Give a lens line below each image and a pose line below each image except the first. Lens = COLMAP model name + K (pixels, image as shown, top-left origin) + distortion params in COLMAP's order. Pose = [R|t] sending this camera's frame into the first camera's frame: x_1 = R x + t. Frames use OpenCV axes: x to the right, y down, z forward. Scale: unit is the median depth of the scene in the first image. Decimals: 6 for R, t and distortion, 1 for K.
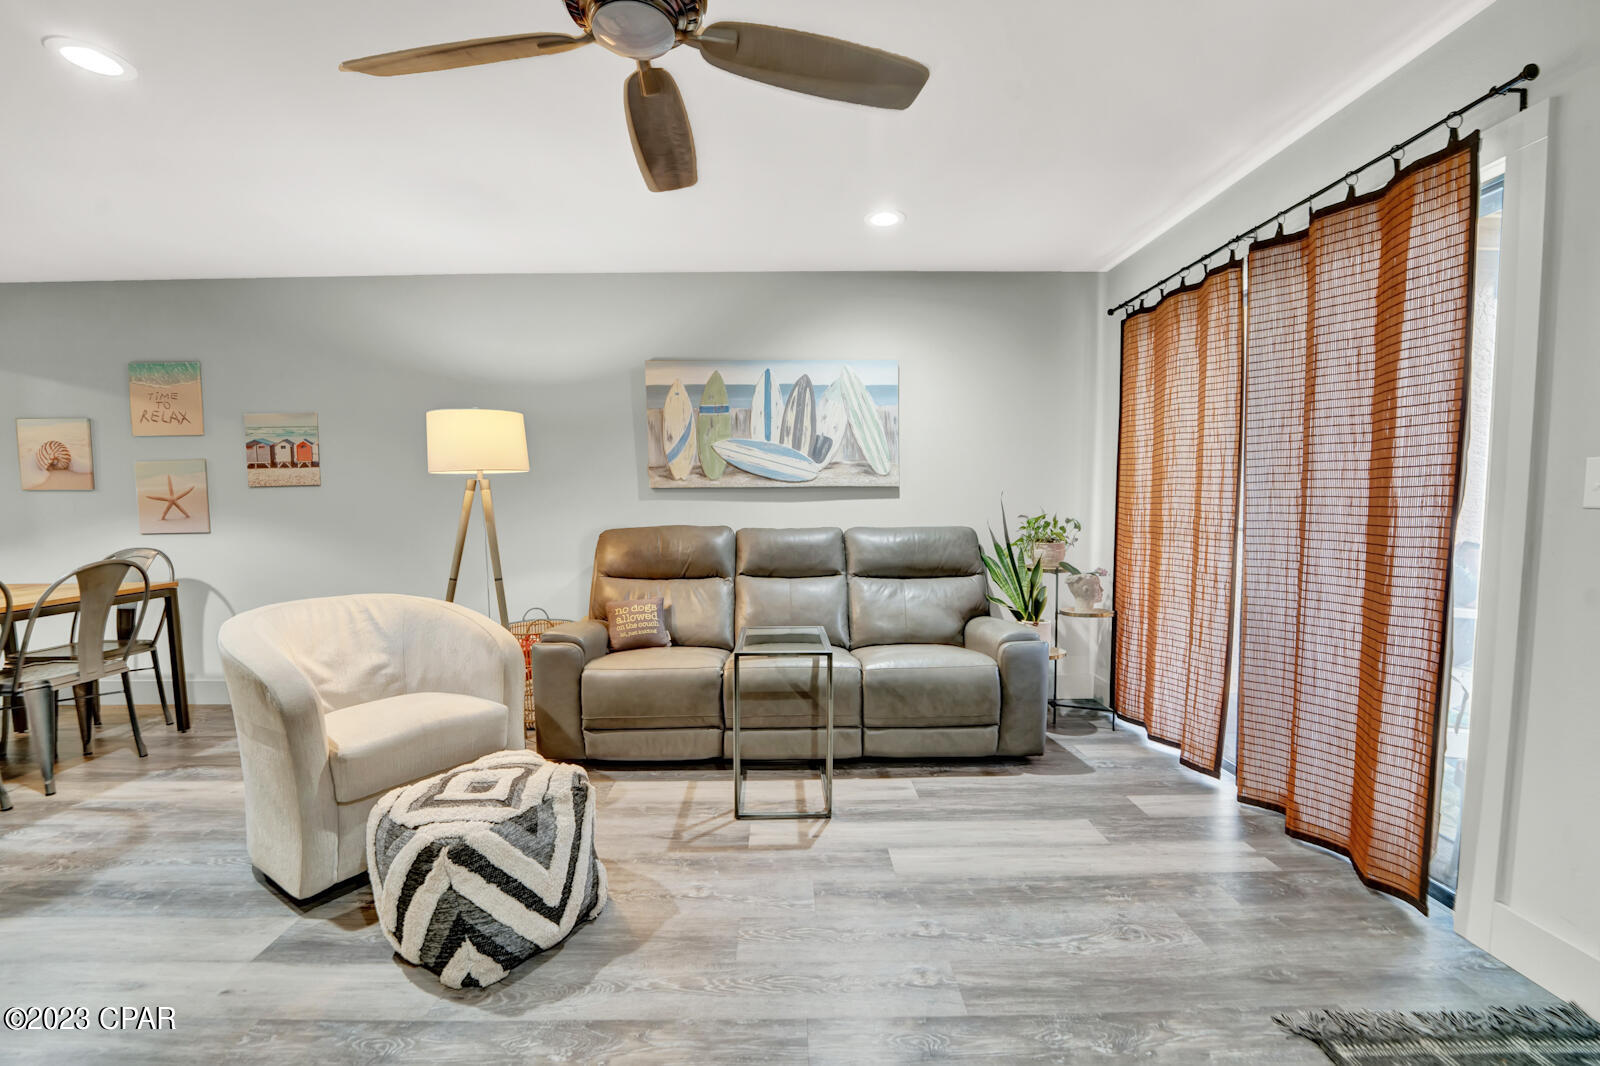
lens RADIAL K [[656.1, 0, 794.7], [0, 656.1, 544.5], [0, 0, 1]] dist [-0.027839, 0.002305]
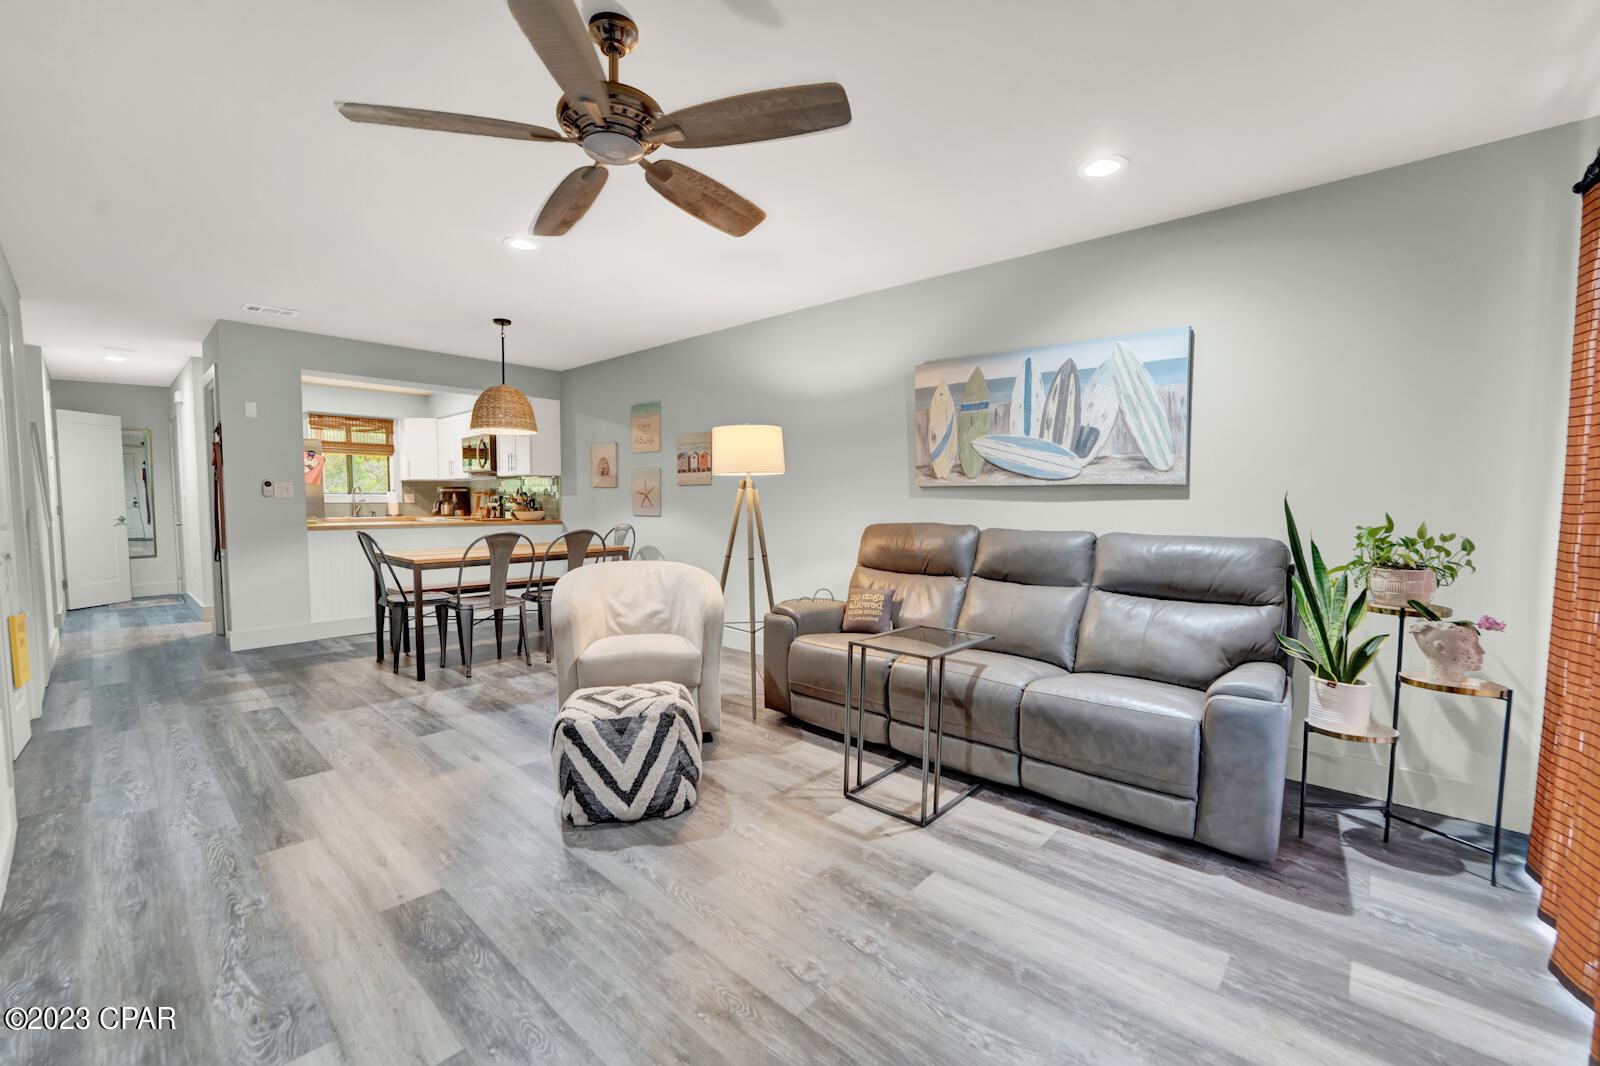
lens RADIAL K [[656.1, 0, 789.9], [0, 656.1, 543.0], [0, 0, 1]] dist [-0.027839, 0.002305]
pose [[0.724584, 0.057422, -0.686791, 0.381999], [-0.057158, 0.998097, 0.023147, -0.008953], [0.686813, 0.022484, 0.726487, 0.106334]]
